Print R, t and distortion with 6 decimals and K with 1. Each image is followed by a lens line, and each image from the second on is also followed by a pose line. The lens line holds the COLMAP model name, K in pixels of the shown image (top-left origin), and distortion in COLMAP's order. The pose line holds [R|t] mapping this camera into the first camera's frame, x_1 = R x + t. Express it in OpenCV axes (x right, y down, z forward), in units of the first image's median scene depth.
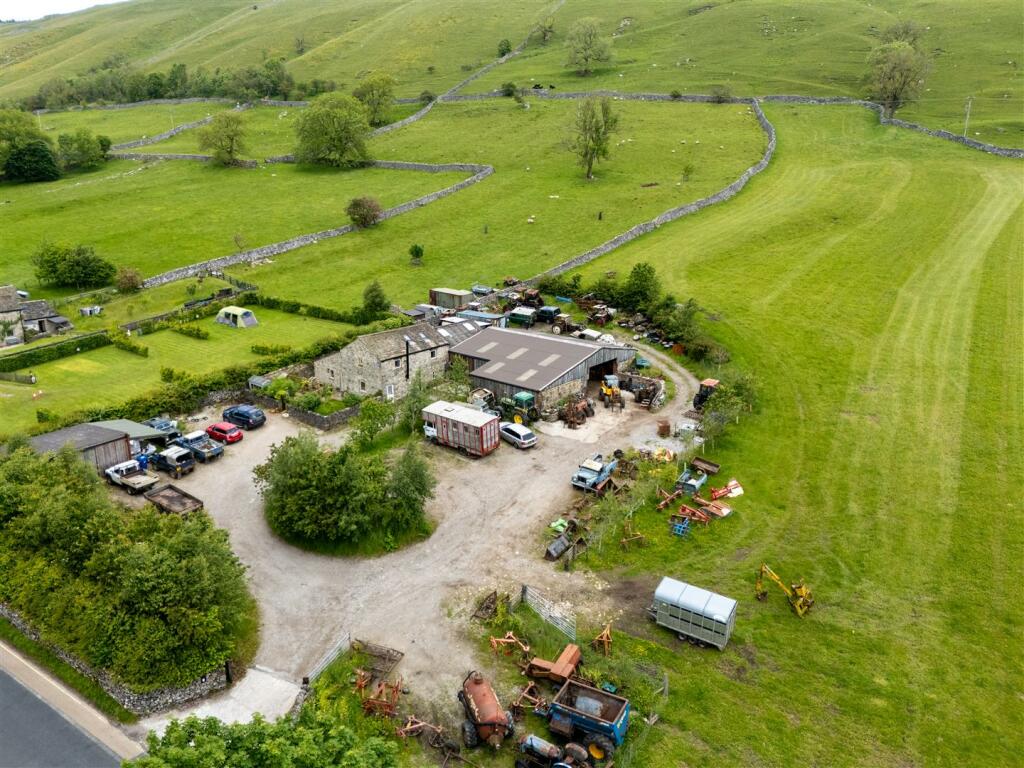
lens RADIAL K [[756.4, 0, 511.7], [0, 756.4, 380.7], [0, 0, 1]] dist [0.079564, -0.076339]
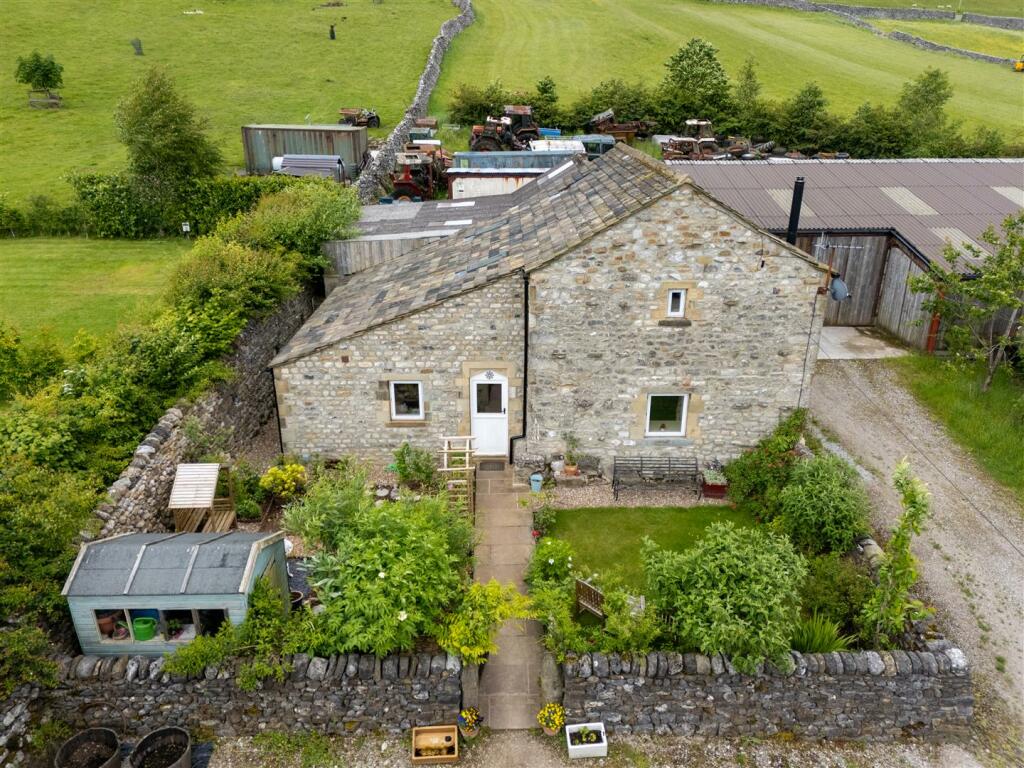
lens RADIAL K [[745.0, 0, 512.9], [0, 745.0, 388.4], [0, 0, 1]] dist [0.011268, -0.009708]
pose [[0.754192, -0.248459, 0.607834, -0.339027], [0.182632, 0.968499, 0.169278, -0.042522], [-0.630746, -0.016659, 0.775811, 0.805024]]
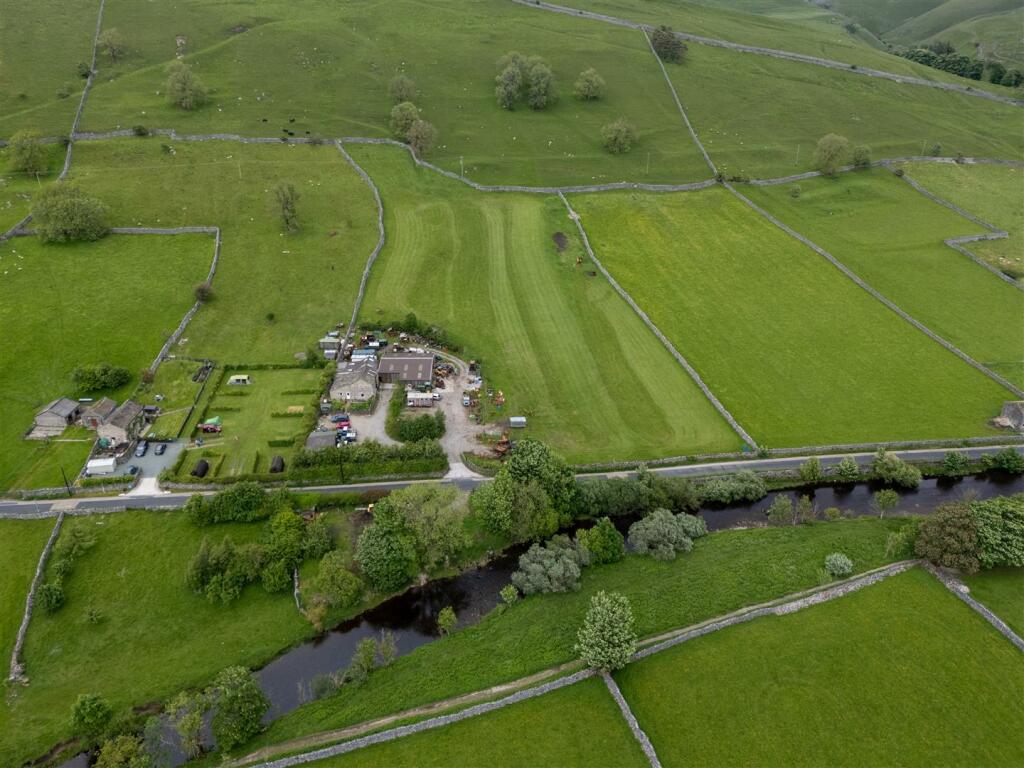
lens RADIAL K [[756.4, 0, 514.4], [0, 756.4, 385.4], [0, 0, 1]] dist [0.079564, -0.076339]
pose [[0.764966, -0.292545, 0.573799, -1.248487], [0.184159, 0.953047, 0.240387, -0.545783], [-0.617181, -0.078218, 0.782923, -1.378094]]
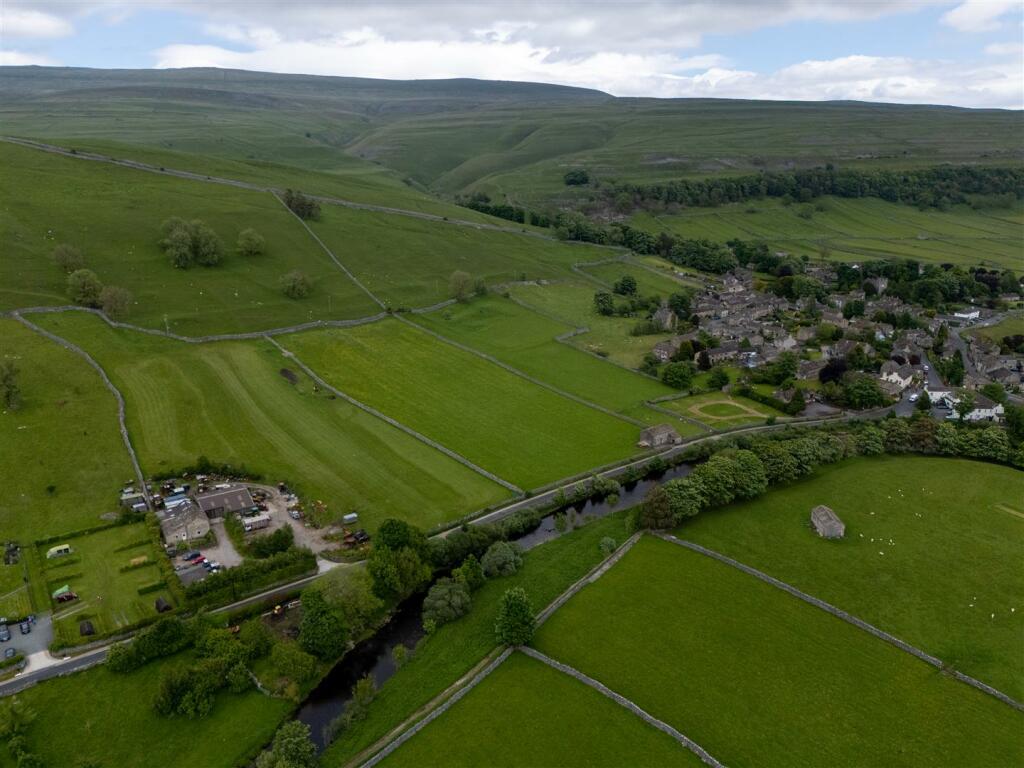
lens RADIAL K [[756.4, 0, 516.2], [0, 756.4, 390.0], [0, 0, 1]] dist [0.079564, -0.076339]
pose [[0.303814, -0.290851, 0.907250, -2.248793], [0.261967, 0.941059, 0.213965, -0.791056], [-0.916008, 0.172664, 0.362100, -1.258779]]
